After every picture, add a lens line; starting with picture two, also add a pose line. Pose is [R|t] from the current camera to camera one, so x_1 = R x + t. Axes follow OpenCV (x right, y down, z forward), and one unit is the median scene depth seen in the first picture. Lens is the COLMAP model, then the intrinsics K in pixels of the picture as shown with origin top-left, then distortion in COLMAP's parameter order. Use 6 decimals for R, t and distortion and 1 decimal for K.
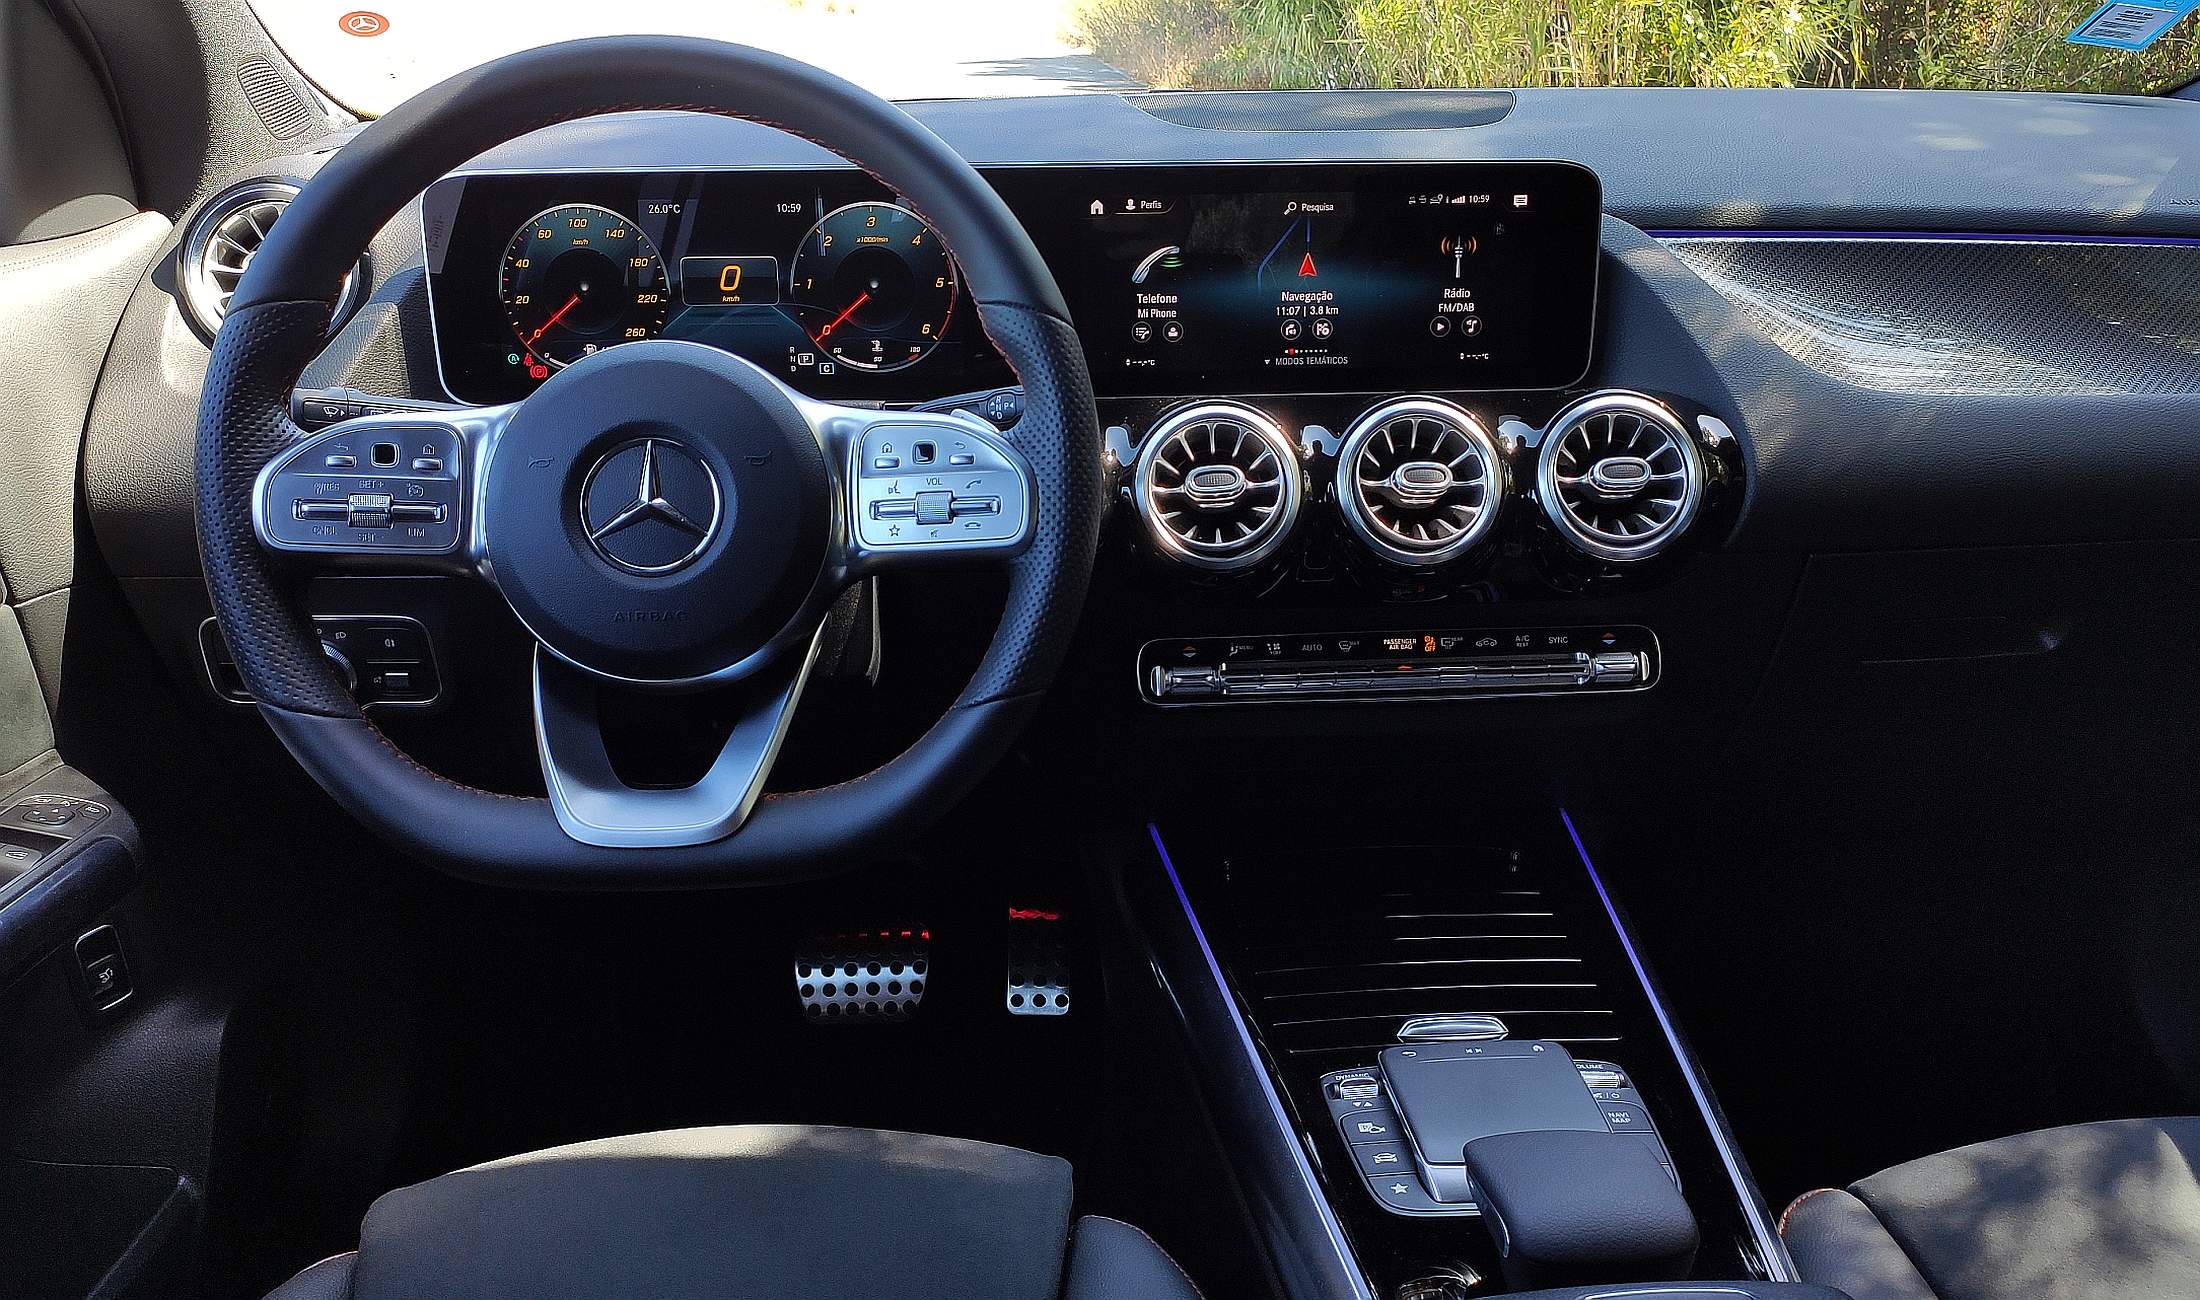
lens RADIAL K [[1748.0, 0, 1100.0], [0, 1748.0, 650.0], [0, 0, 1]] dist [0.110706, -0.172180]
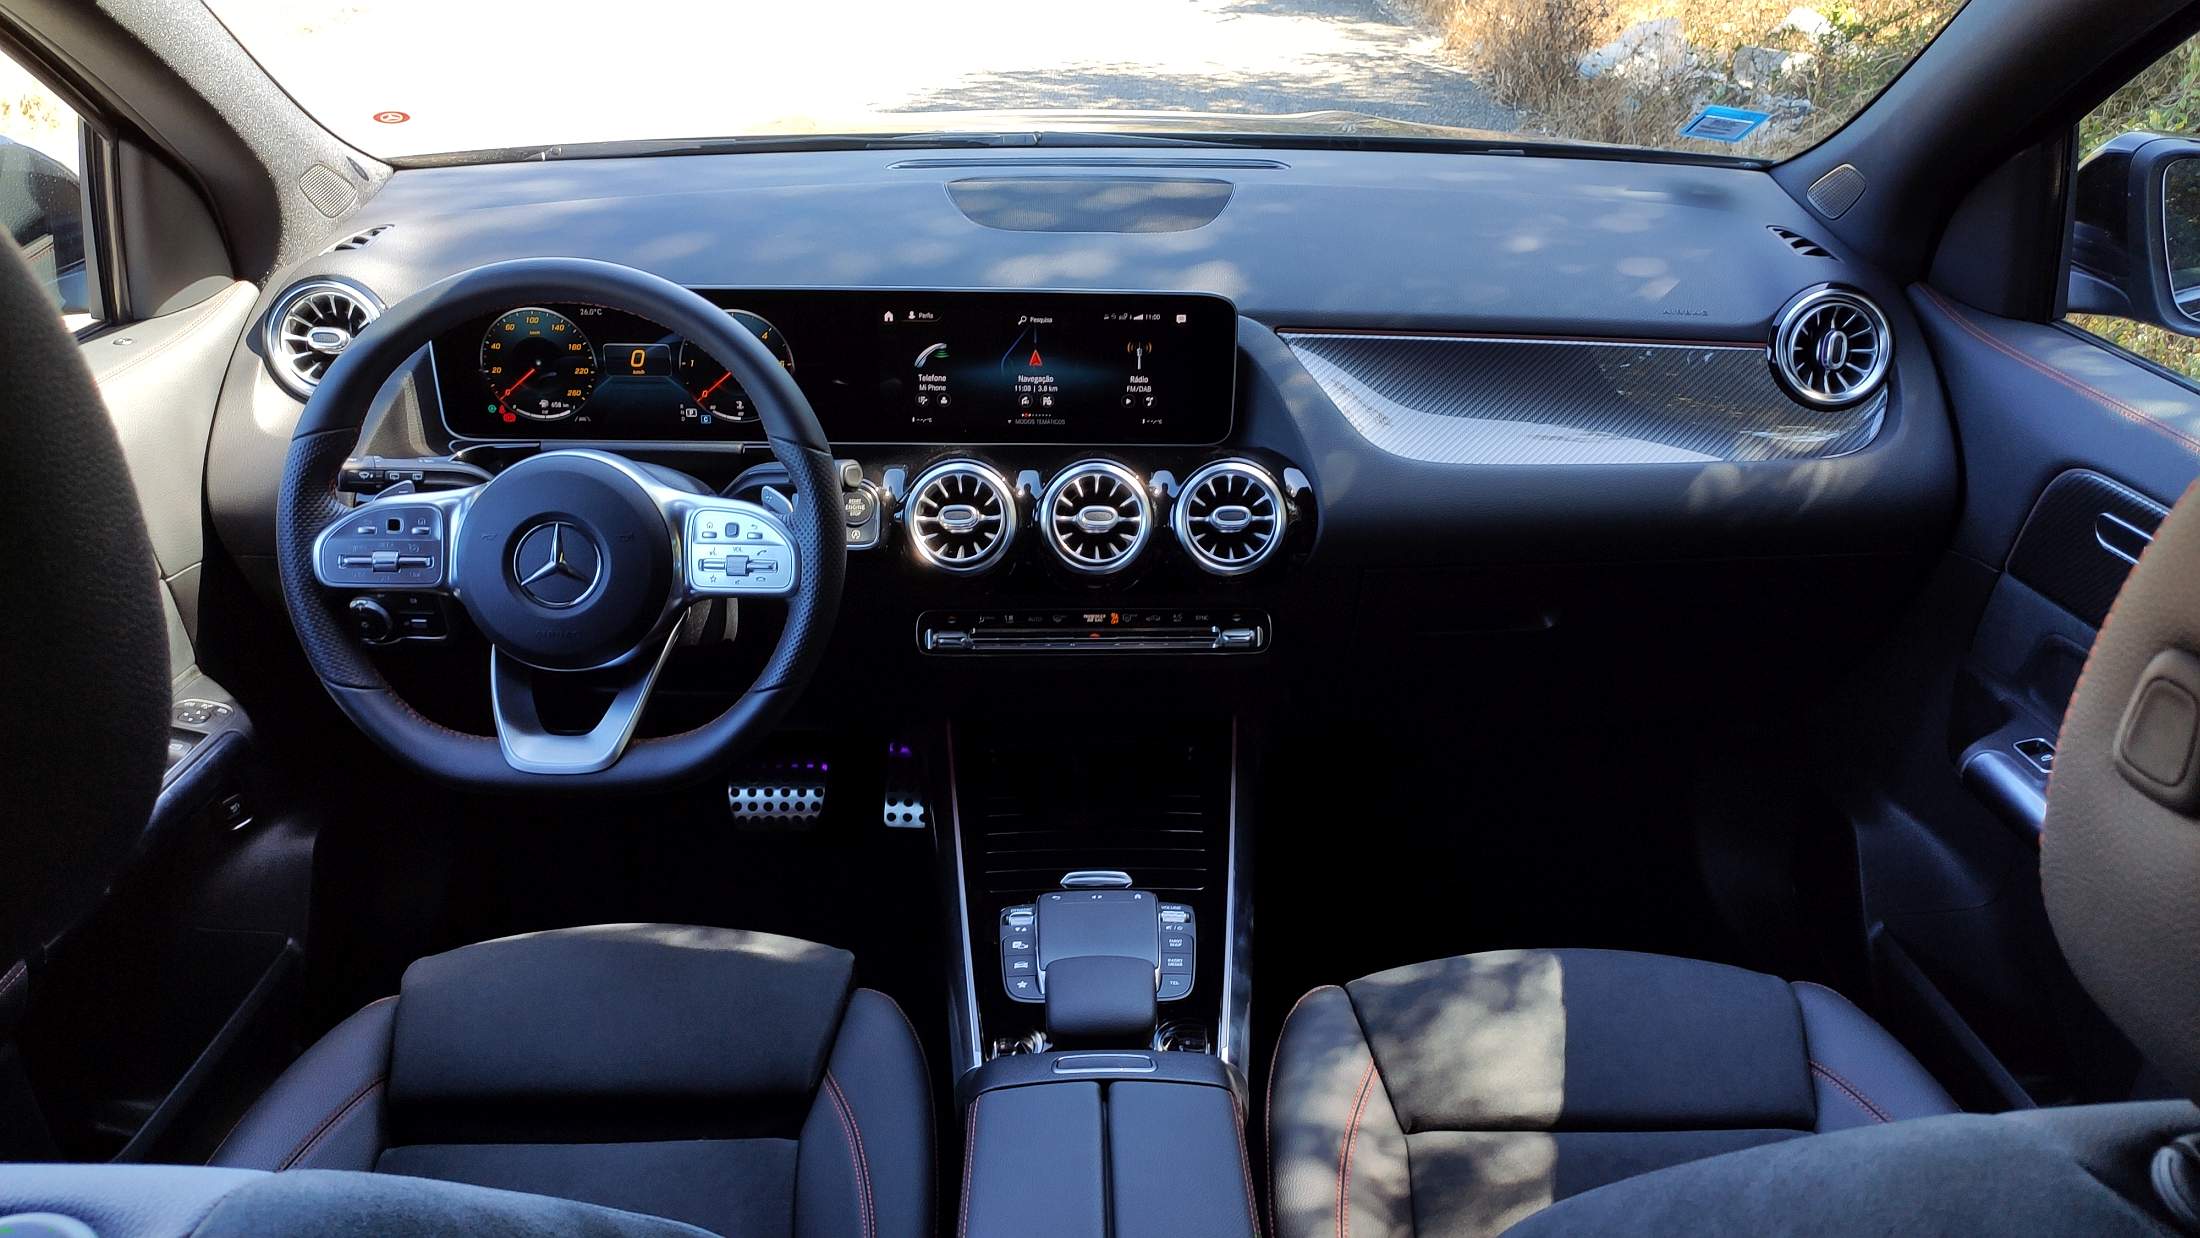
lens RADIAL K [[1655.4, 0, 1100.0], [0, 1655.4, 619.0], [0, 0, 1]] dist [0.108042, -0.160662]
pose [[0.999184, 0.029056, -0.028070, 0.219763], [-0.025183, 0.991242, 0.129638, -0.187676], [0.031591, -0.128825, 0.991164, -0.390339]]
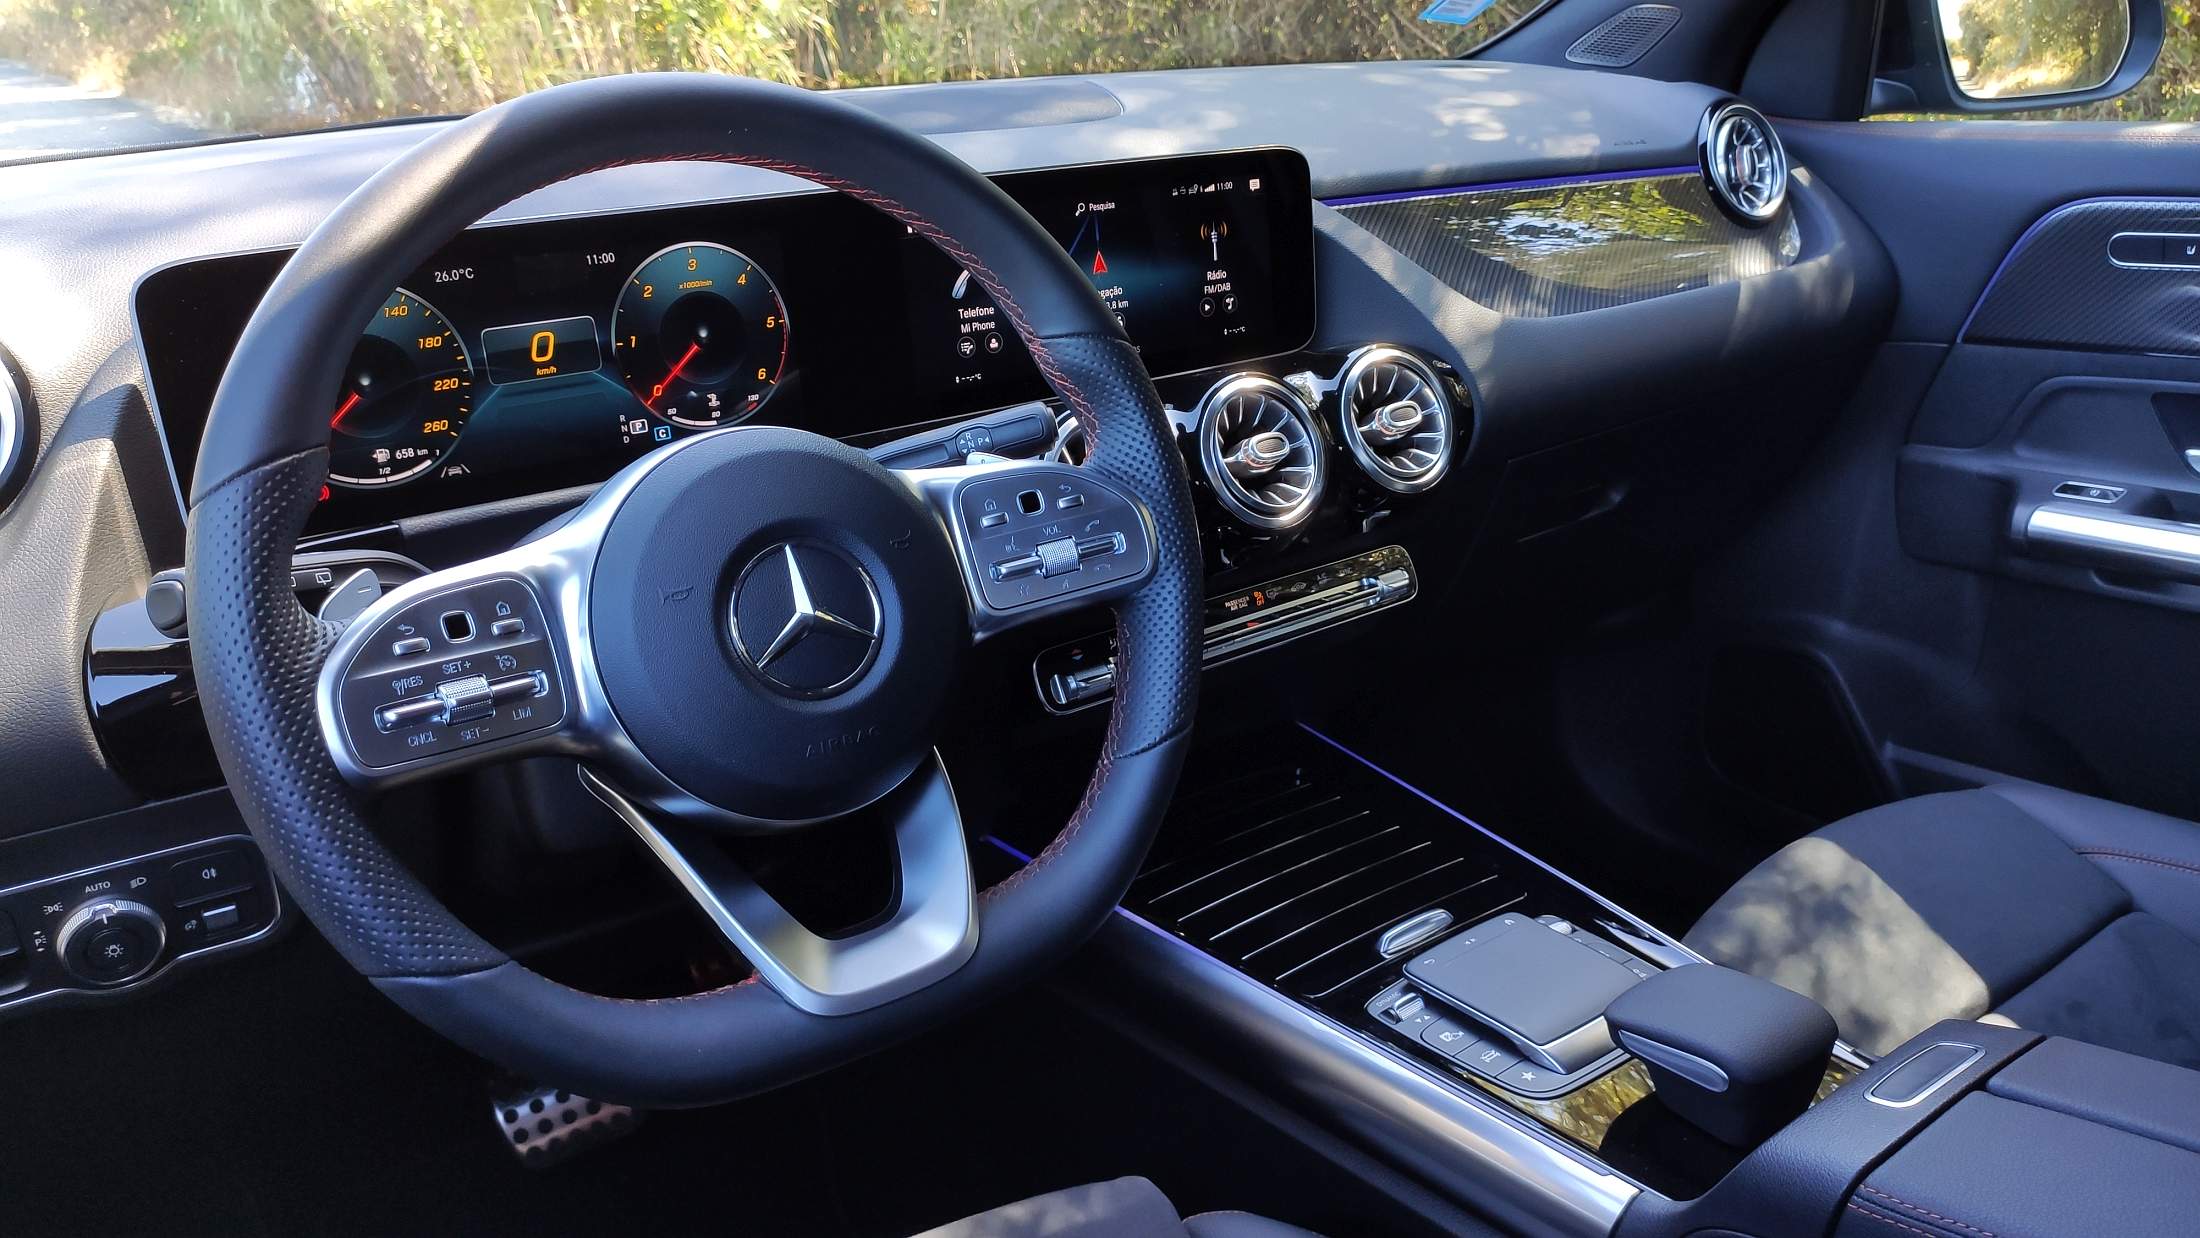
lens RADIAL K [[1655.4, 0, 1100.0], [0, 1655.4, 619.0], [0, 0, 1]] dist [0.108042, -0.160662]
pose [[0.840532, -0.210956, 0.499002, -0.419190], [0.204214, 0.976503, 0.068838, -0.083578], [-0.501799, 0.044043, 0.863862, 0.170532]]
